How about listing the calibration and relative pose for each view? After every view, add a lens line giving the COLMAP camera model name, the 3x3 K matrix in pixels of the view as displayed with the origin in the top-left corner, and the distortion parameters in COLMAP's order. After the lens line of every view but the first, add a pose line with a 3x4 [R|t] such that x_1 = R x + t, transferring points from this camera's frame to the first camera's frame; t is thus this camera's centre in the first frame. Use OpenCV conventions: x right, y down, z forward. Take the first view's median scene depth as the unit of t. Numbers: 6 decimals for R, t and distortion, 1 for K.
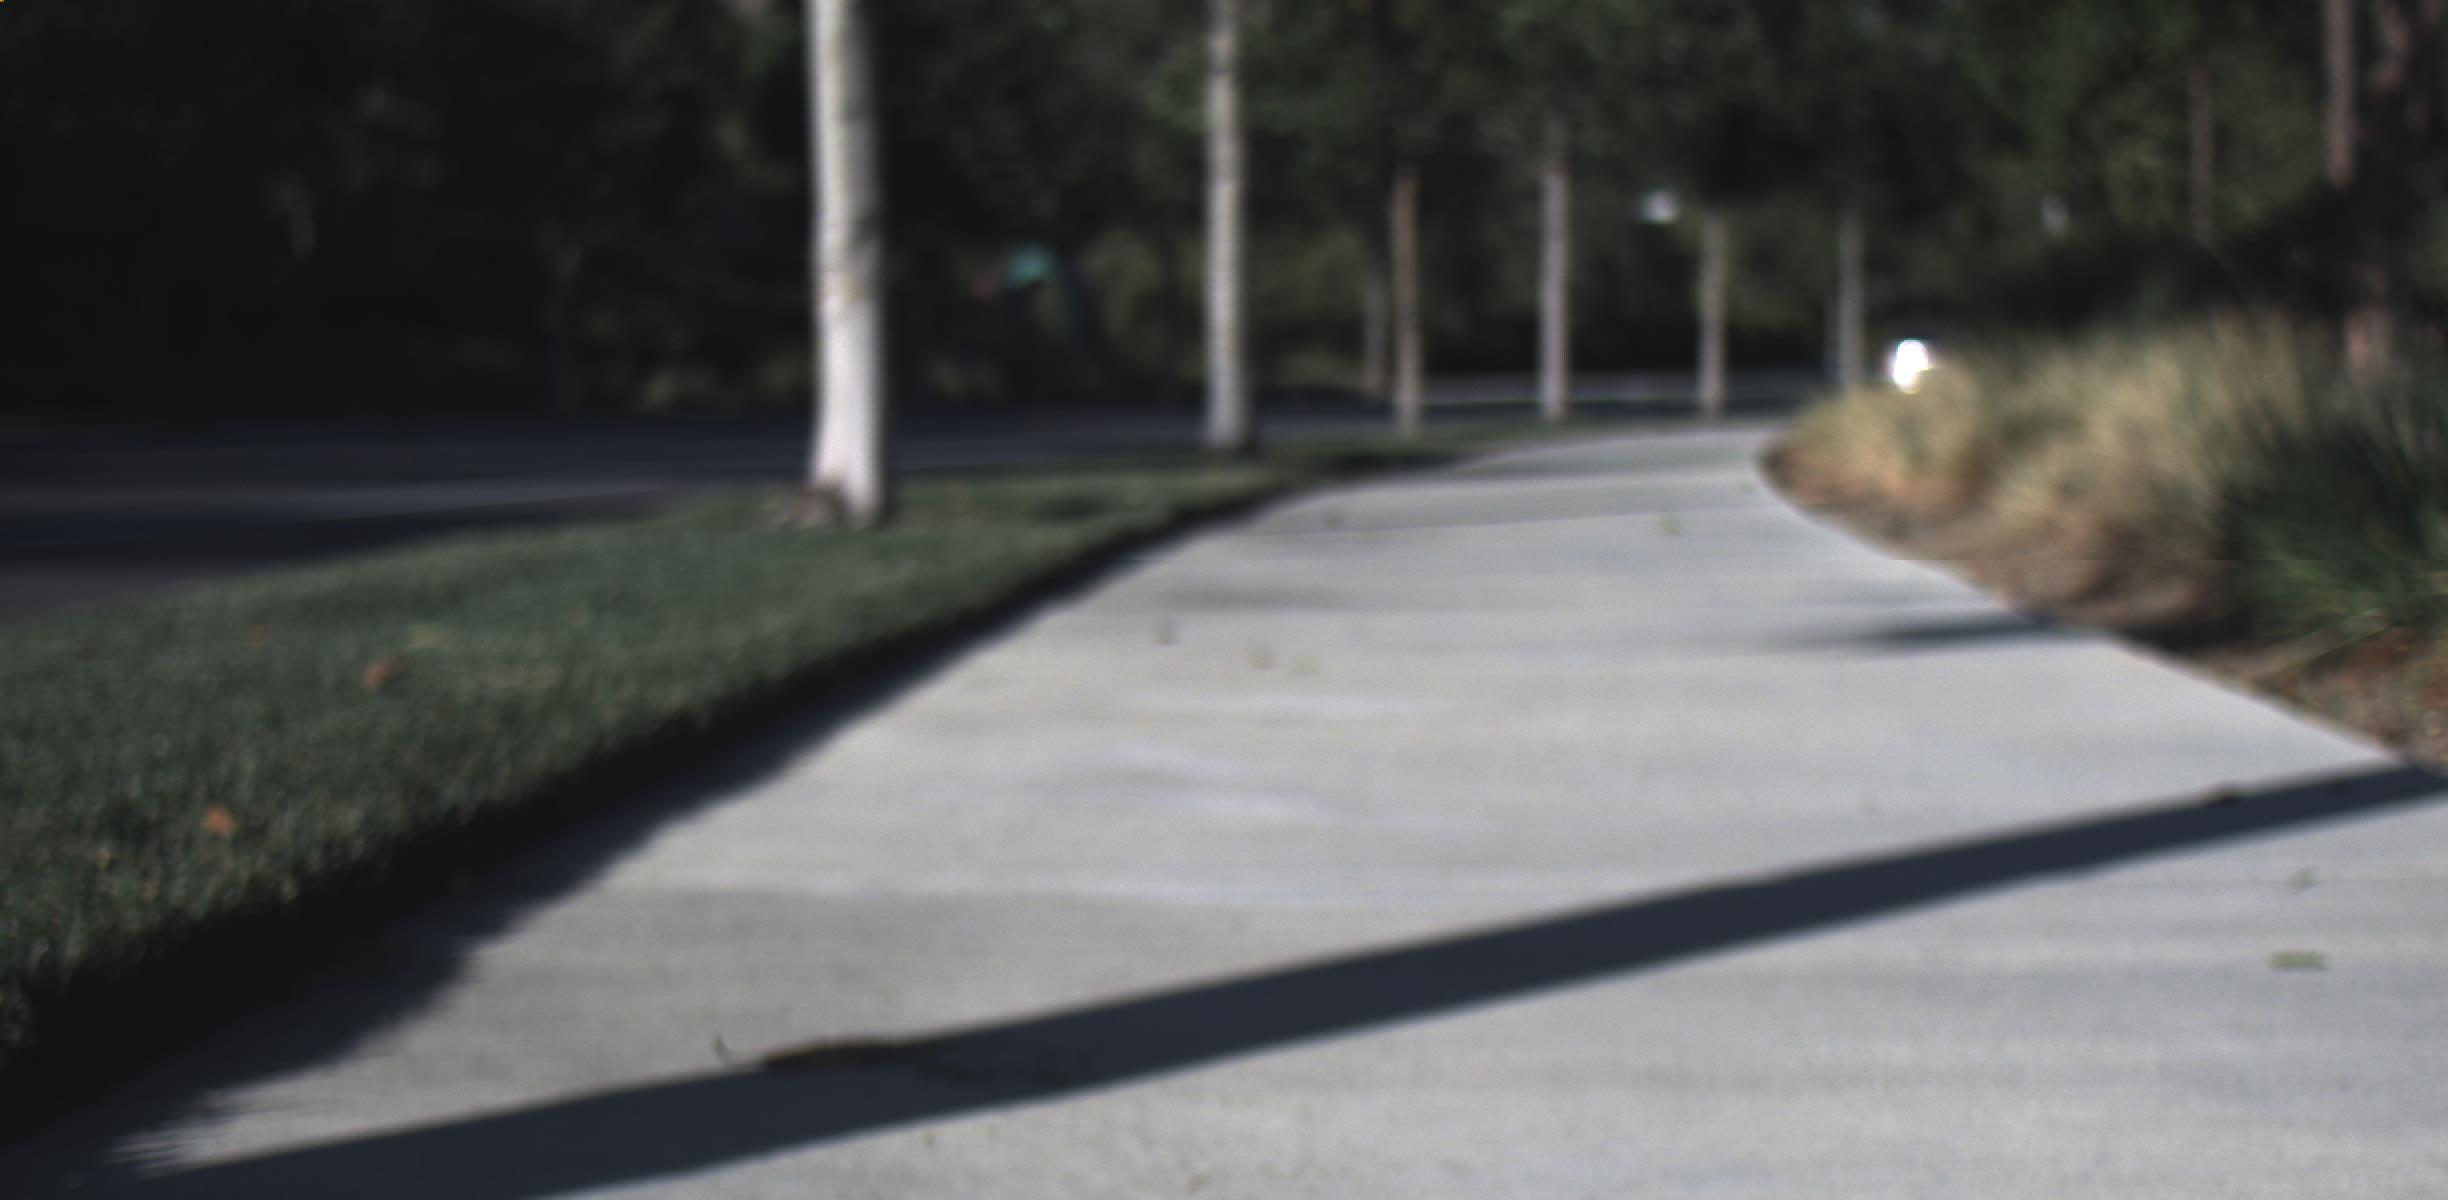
lens RADIAL K [[4867.4, 0, 1224.0], [0, 4867.4, 600.0], [0, 0, 1]] dist [-0.041874, 0.490473]
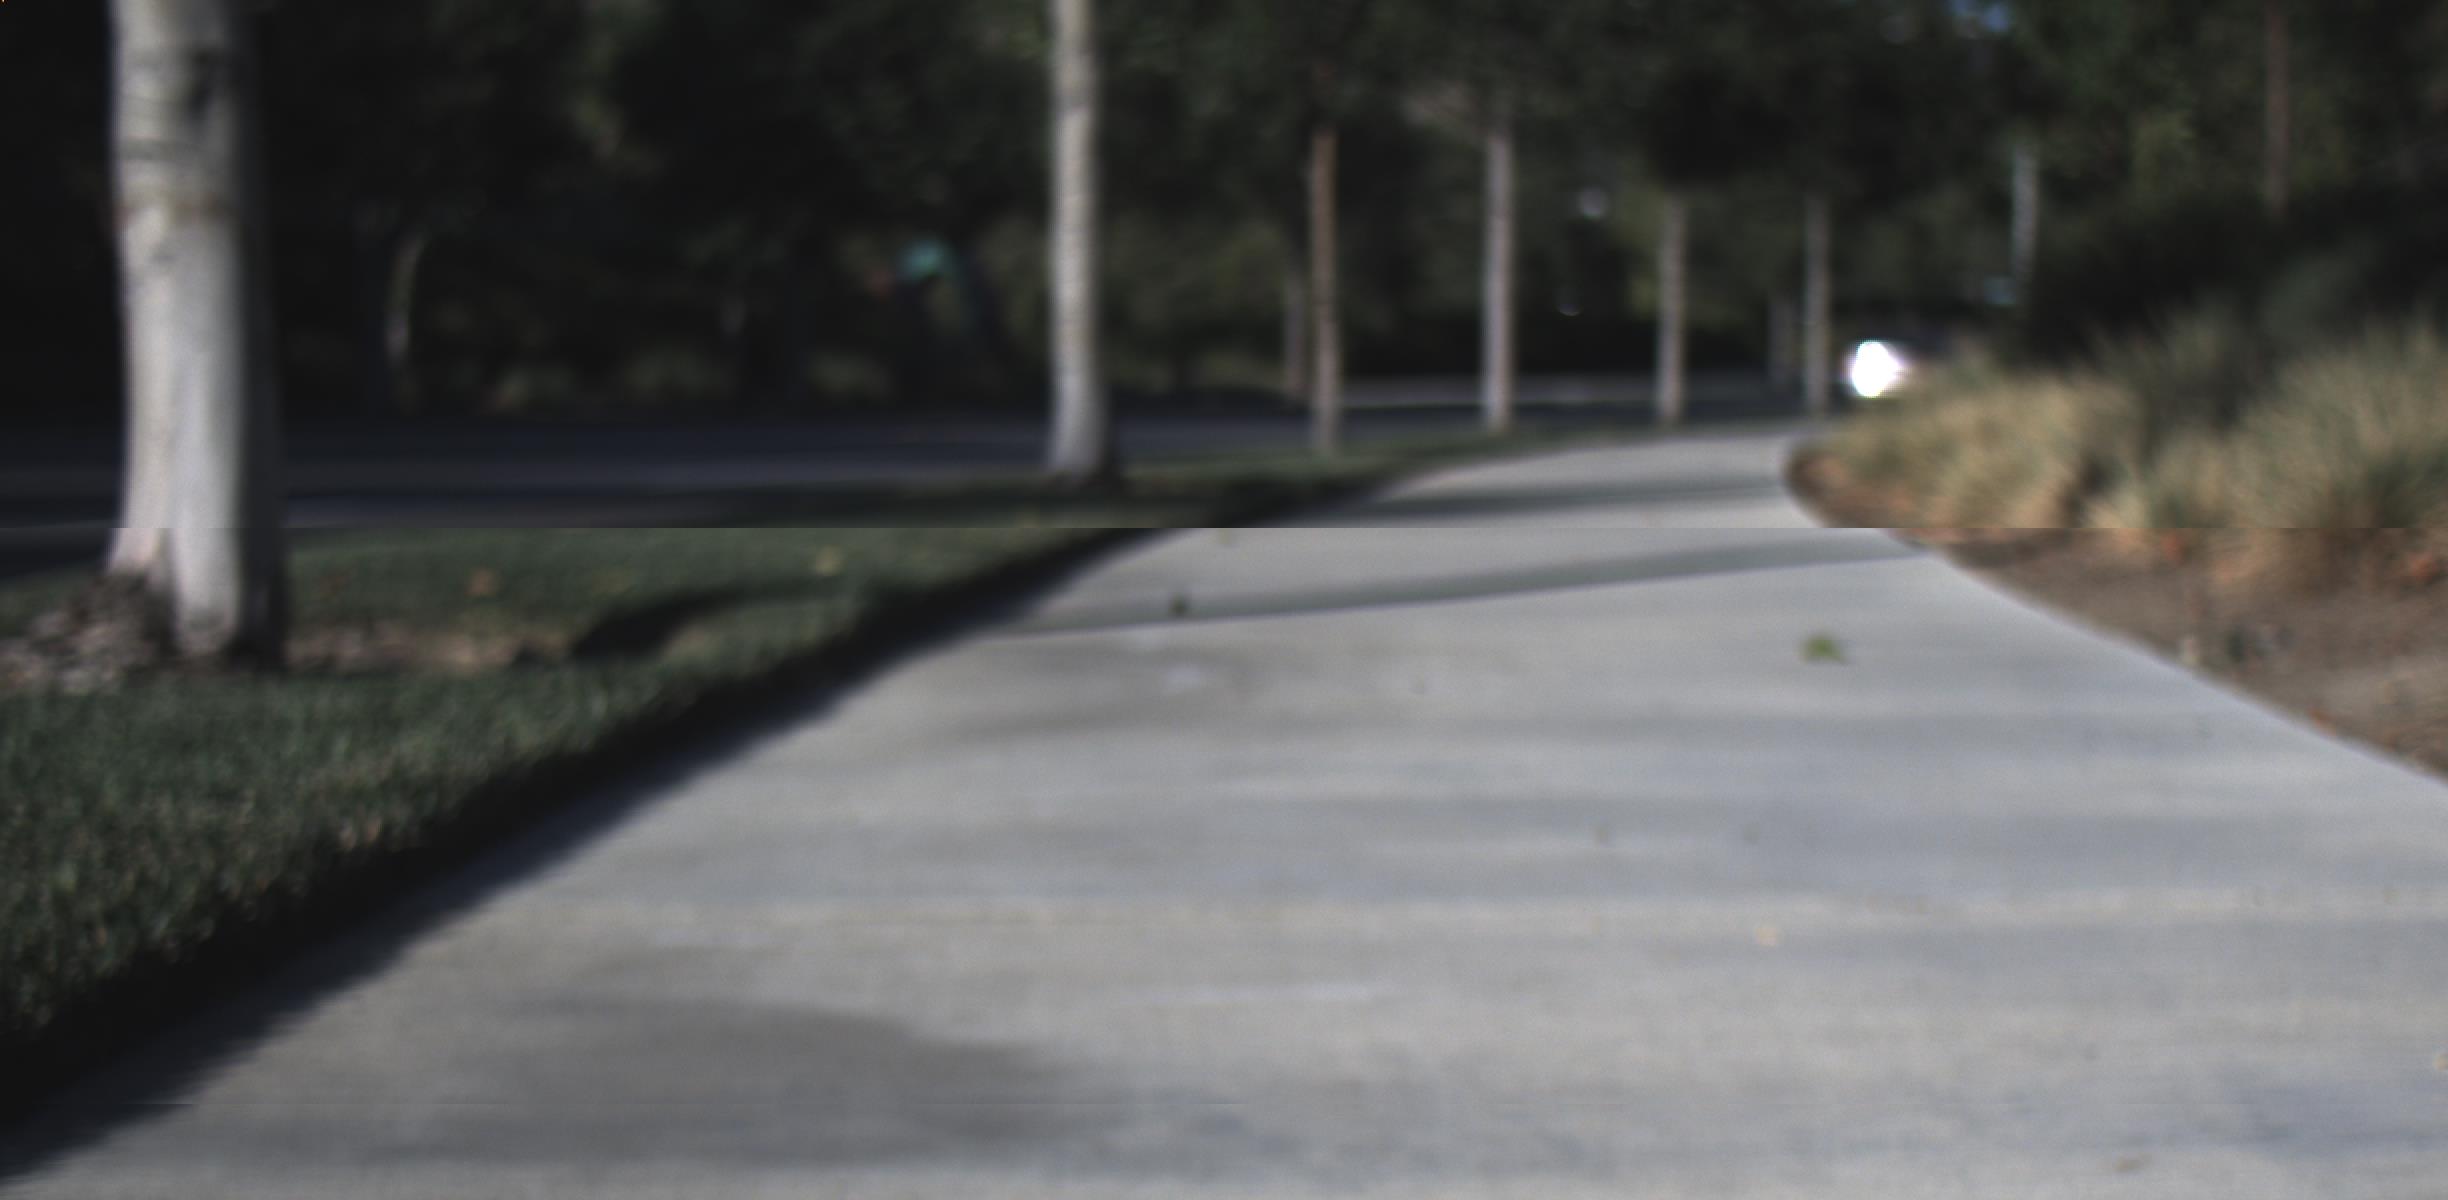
lens RADIAL K [[4867.4, 0, 1224.0], [0, 4867.4, 600.0], [0, 0, 1]] dist [-0.041874, 0.490473]
pose [[0.999874, 0.002556, 0.015653, 0.006019], [-0.002551, 0.999997, -0.000331, -0.006300], [-0.015654, 0.000291, 0.999877, 0.138455]]
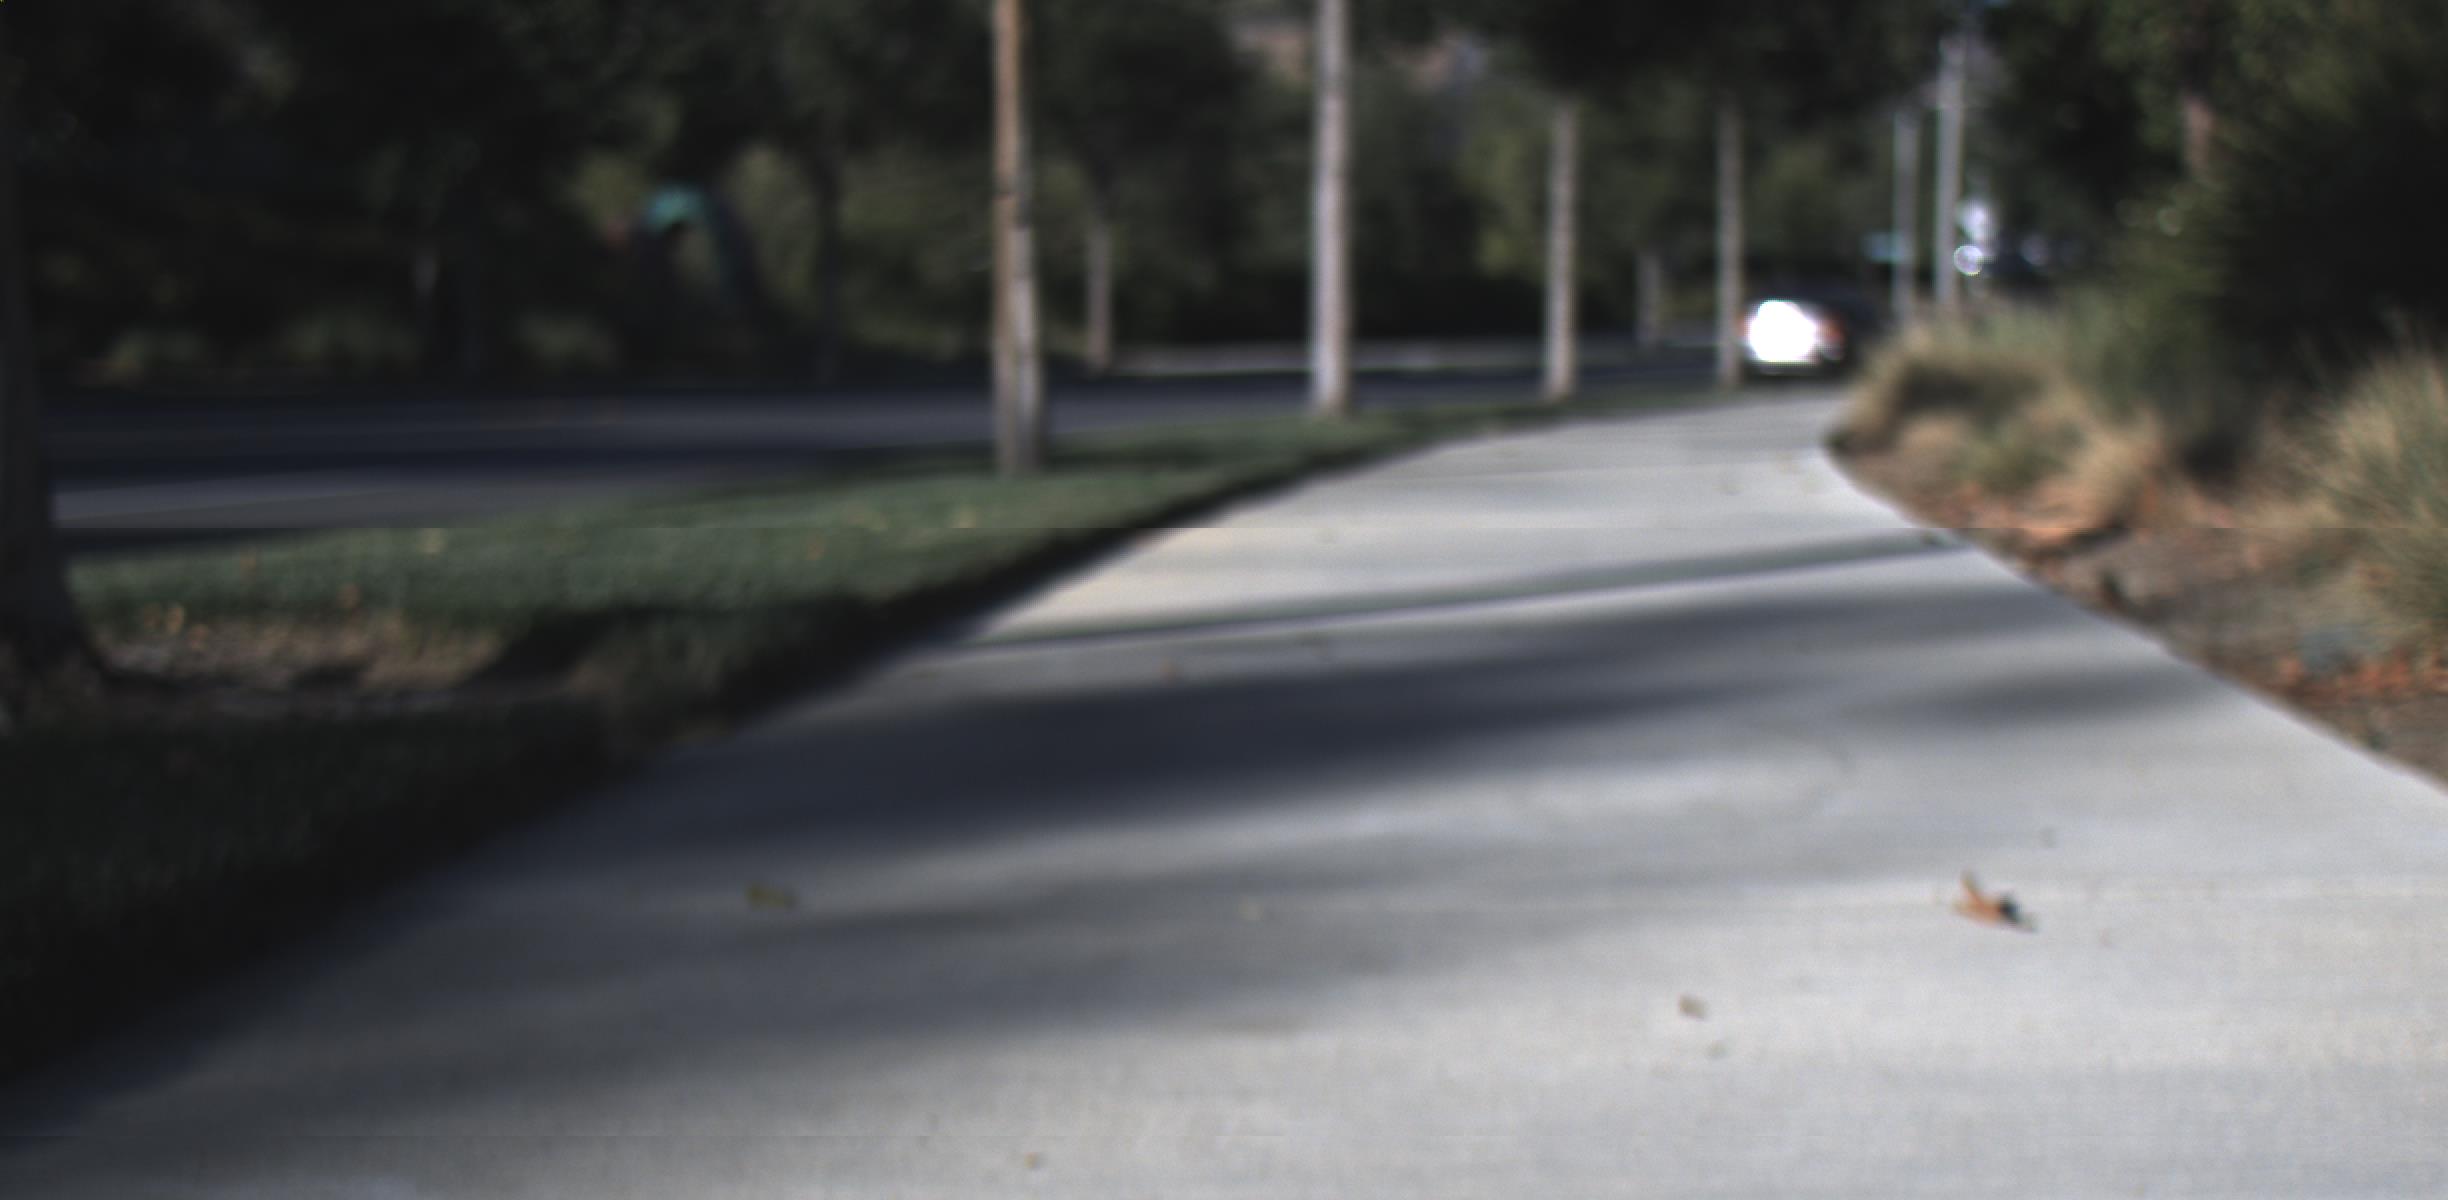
lens RADIAL K [[4867.4, 0, 1224.0], [0, 4867.4, 600.0], [0, 0, 1]] dist [-0.041874, 0.490473]
pose [[0.998792, -0.000114, 0.049141, 0.025898], [-0.000197, 0.999980, 0.006336, -0.017959], [-0.049141, -0.006338, 0.998772, 0.408269]]
